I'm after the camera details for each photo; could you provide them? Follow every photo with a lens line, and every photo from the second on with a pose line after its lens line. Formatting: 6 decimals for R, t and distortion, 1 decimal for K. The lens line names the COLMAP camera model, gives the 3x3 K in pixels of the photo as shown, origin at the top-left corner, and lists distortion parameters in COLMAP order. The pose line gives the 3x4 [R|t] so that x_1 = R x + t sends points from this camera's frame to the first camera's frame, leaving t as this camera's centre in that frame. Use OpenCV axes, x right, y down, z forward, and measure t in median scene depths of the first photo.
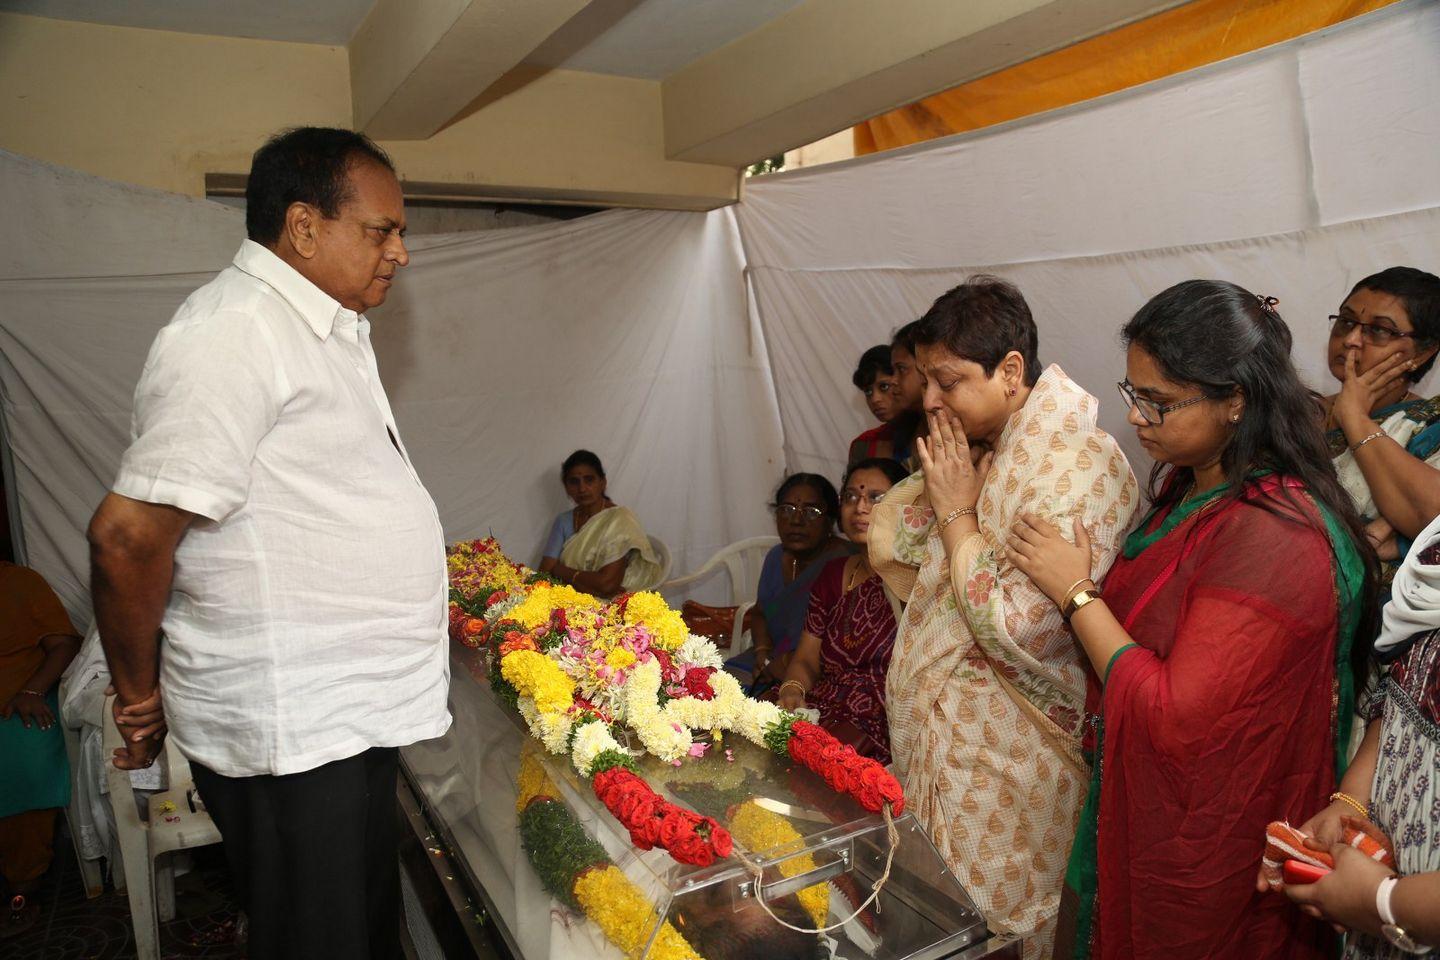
lens RADIAL K [[988.0, 0, 720.0], [0, 988.0, 480.0], [0, 0, 1]] dist [-0.120124, 0.077701]
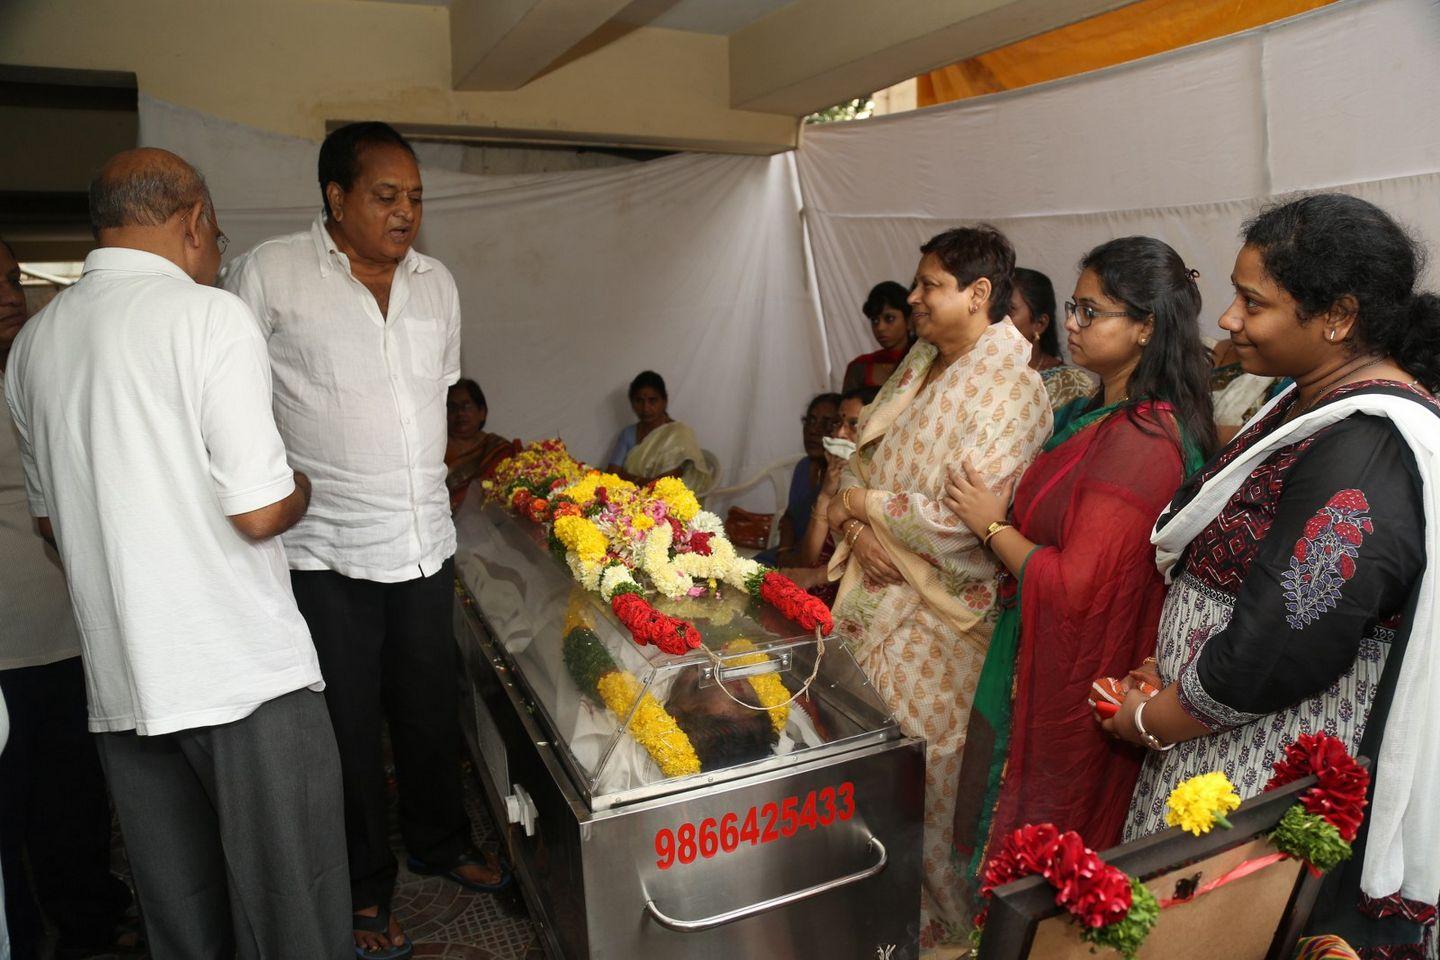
lens RADIAL K [[962.2, 0, 714.3], [0, 962.2, 487.1], [0, 0, 1]] dist [-0.124433, 0.074020]
pose [[0.995508, 0.045360, -0.083103, 0.080109], [-0.038554, 0.995907, 0.081754, 0.021103], [0.086471, -0.078183, 0.993182, -0.213707]]
